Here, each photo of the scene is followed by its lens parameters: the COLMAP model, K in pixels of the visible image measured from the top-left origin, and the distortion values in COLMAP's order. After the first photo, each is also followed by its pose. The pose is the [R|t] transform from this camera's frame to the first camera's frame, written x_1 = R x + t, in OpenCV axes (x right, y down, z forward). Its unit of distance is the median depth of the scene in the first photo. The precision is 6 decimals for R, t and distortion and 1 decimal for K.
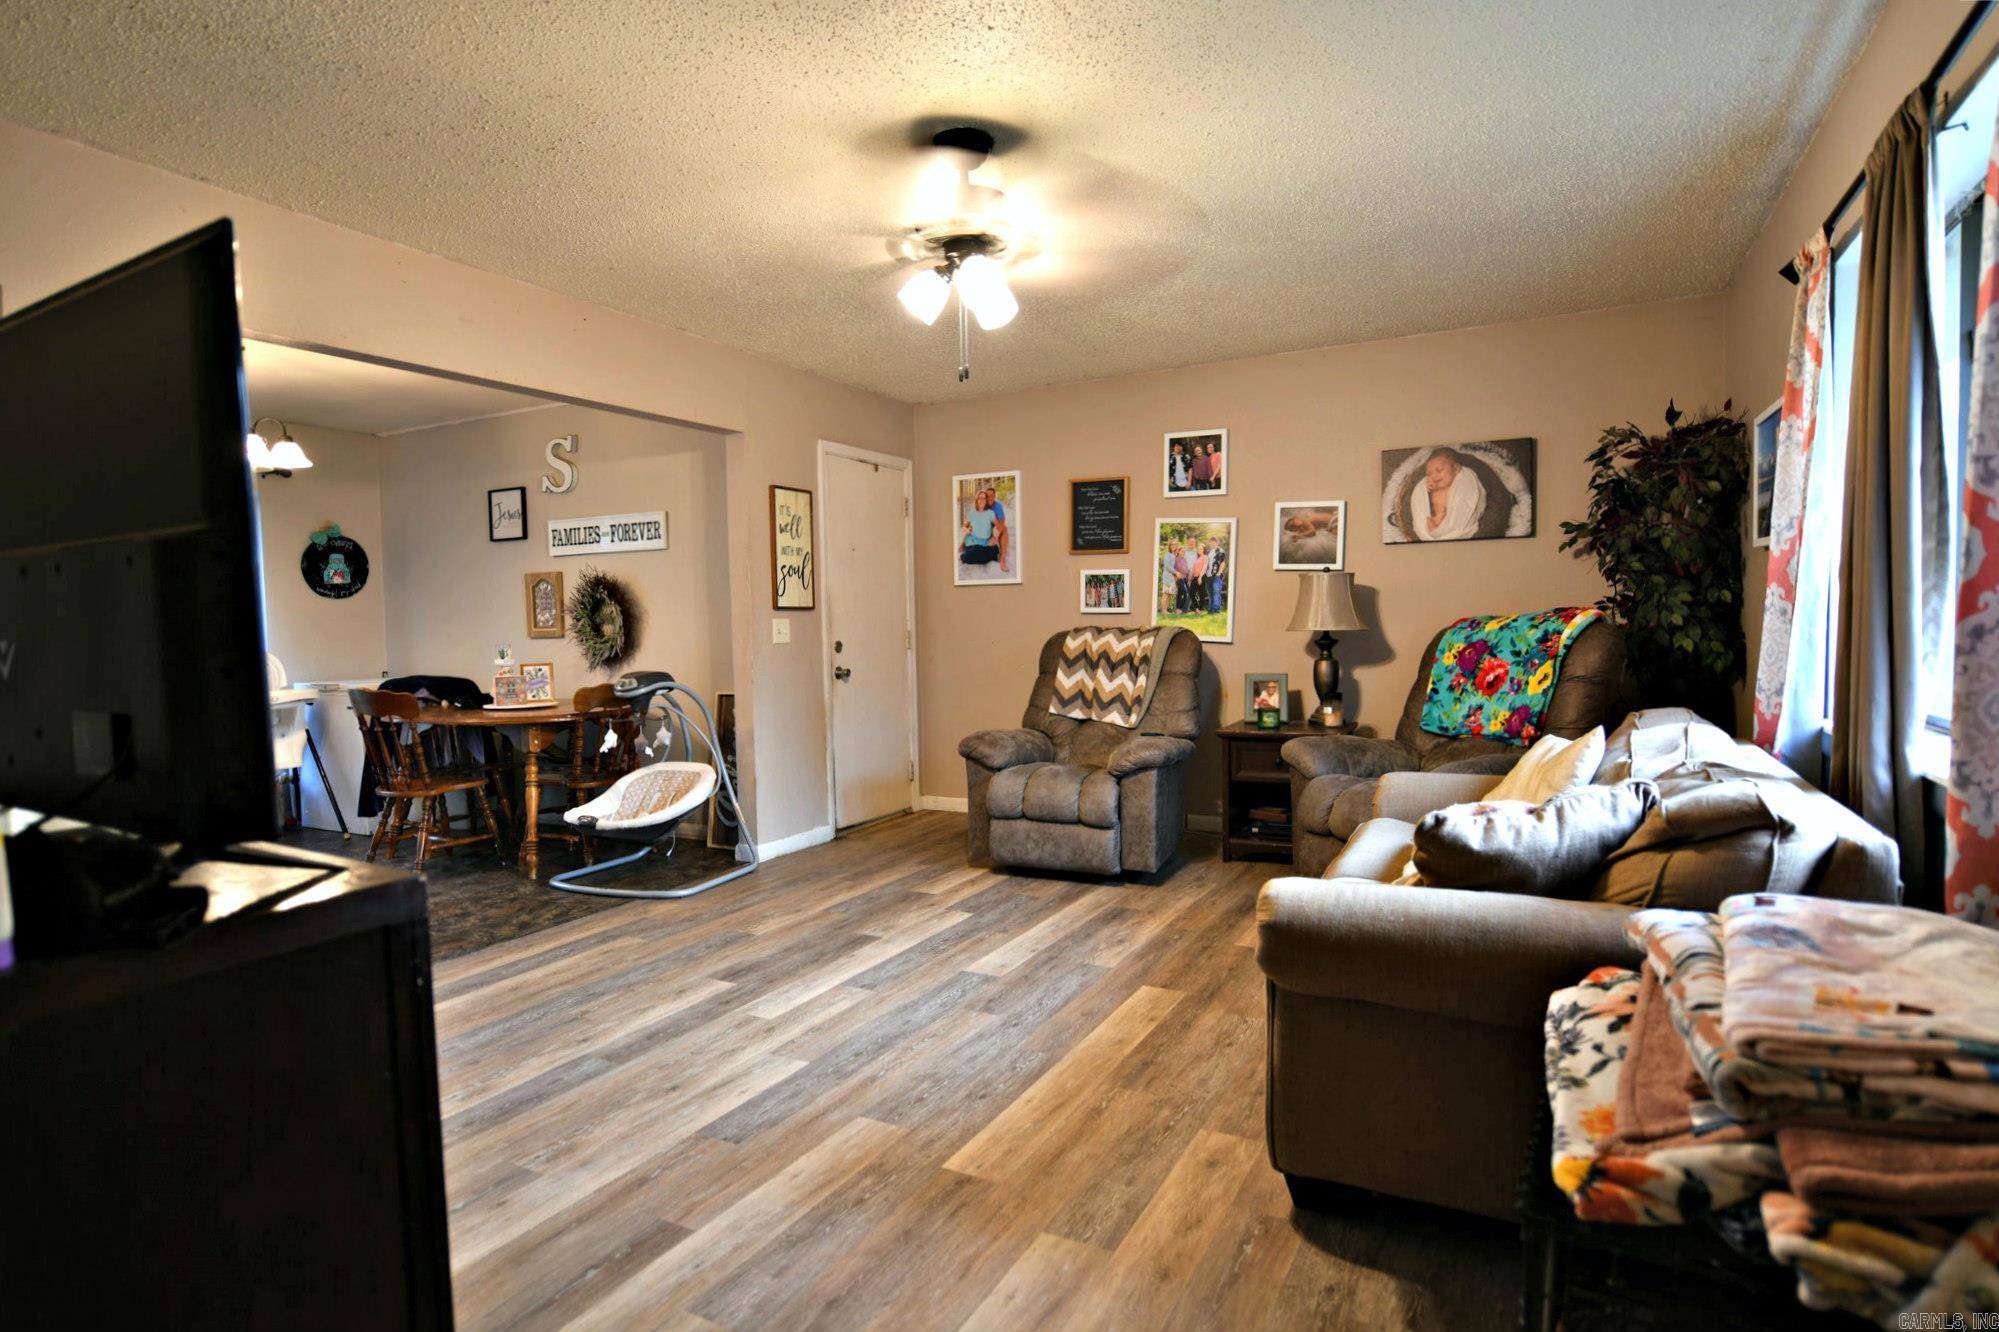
lens RADIAL K [[1044.4, 0, 999.5], [0, 1044.4, 666.0], [0, 0, 1]] dist [-0.005744, -0.000693]
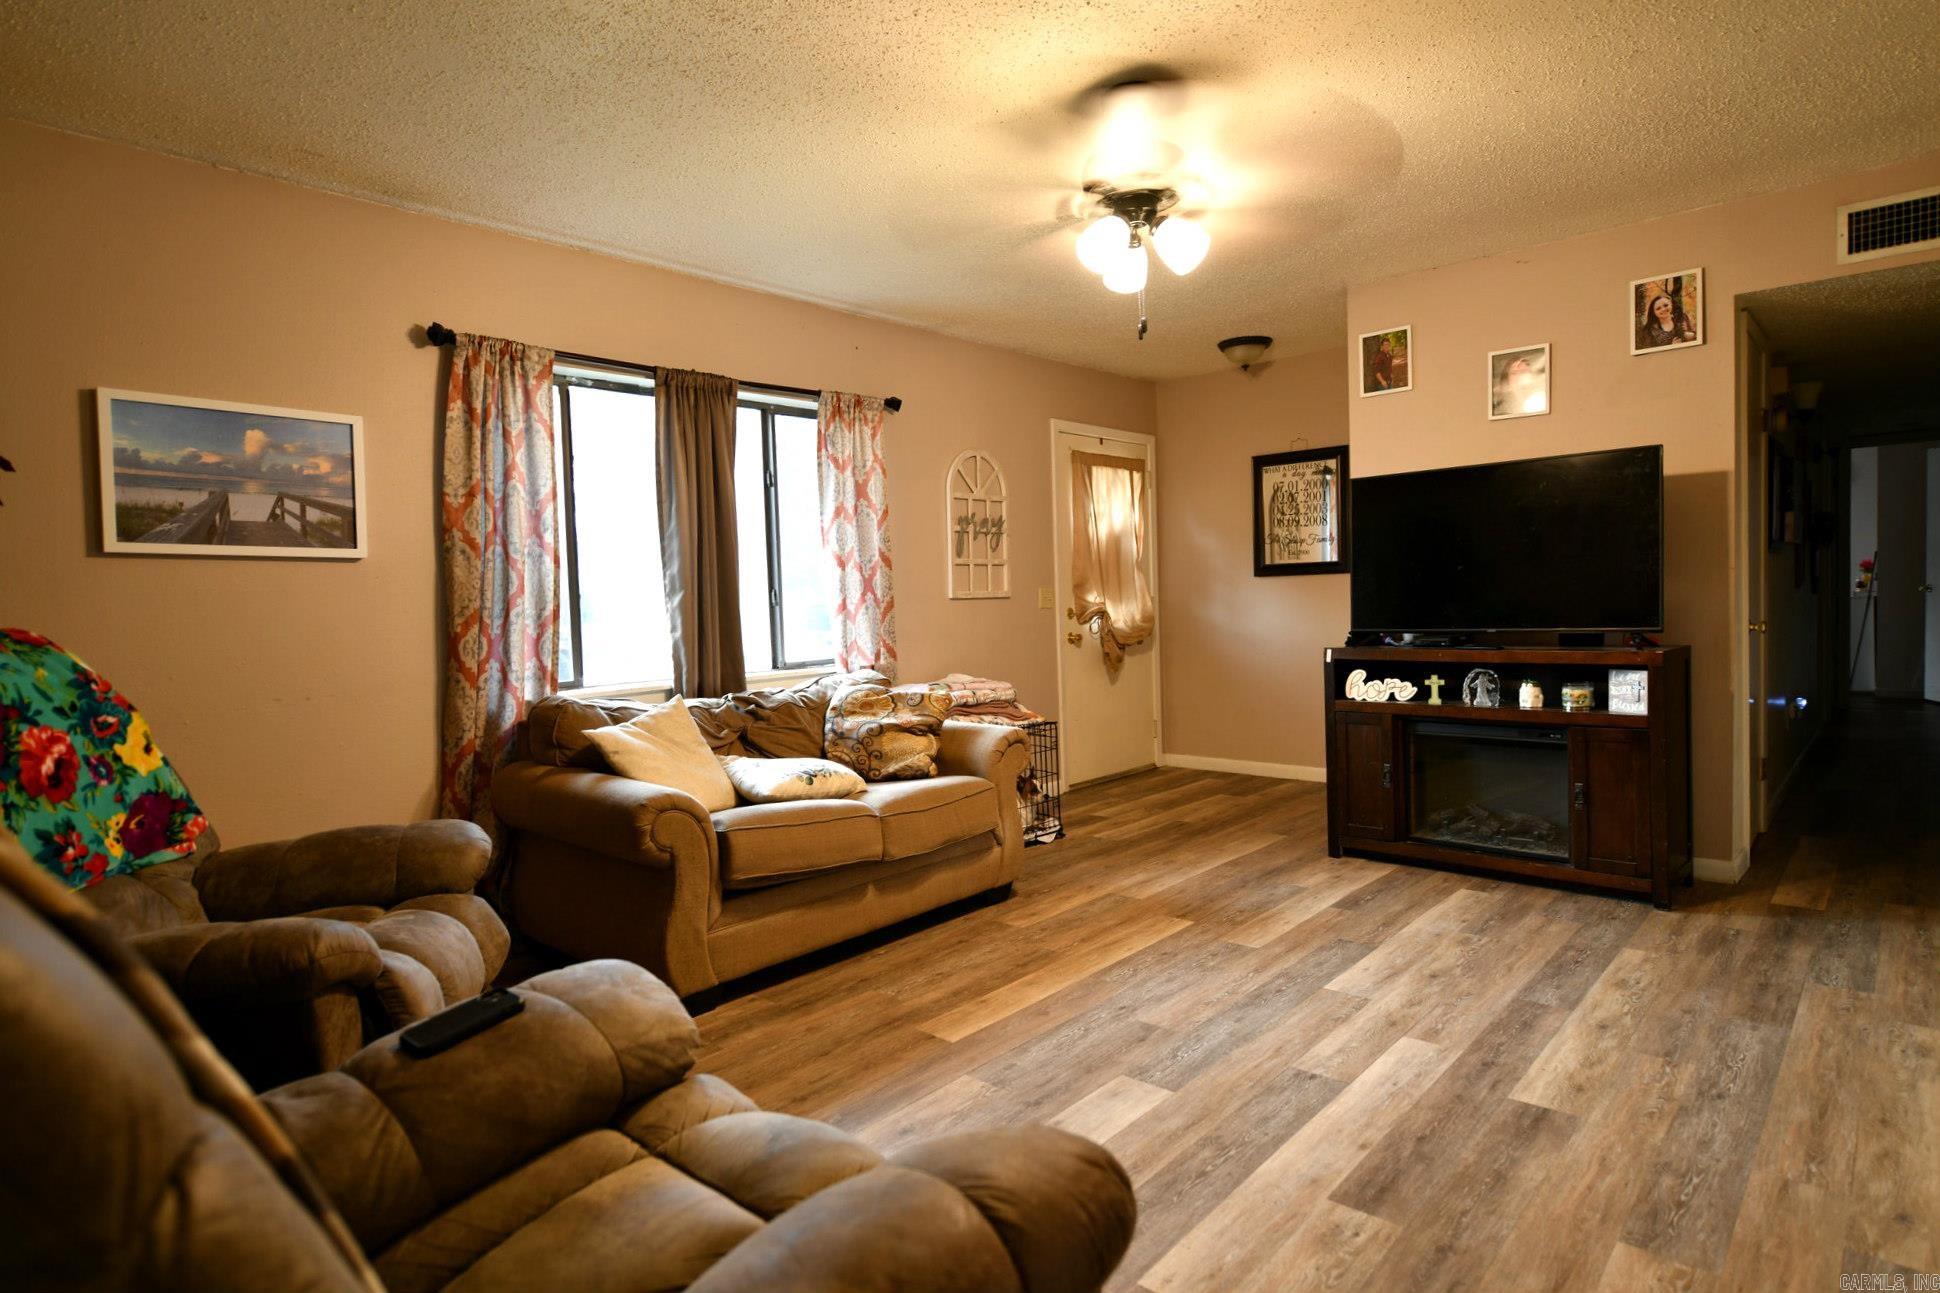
lens RADIAL K [[1042.7, 0, 970.0], [0, 1042.7, 646.5], [0, 0, 1]] dist [-0.005992, -0.001241]
pose [[-0.967566, 0.043215, 0.248896, -0.064286], [0.066572, 0.994051, 0.086200, -0.051467], [-0.243690, 0.099974, -0.964687, 1.206138]]
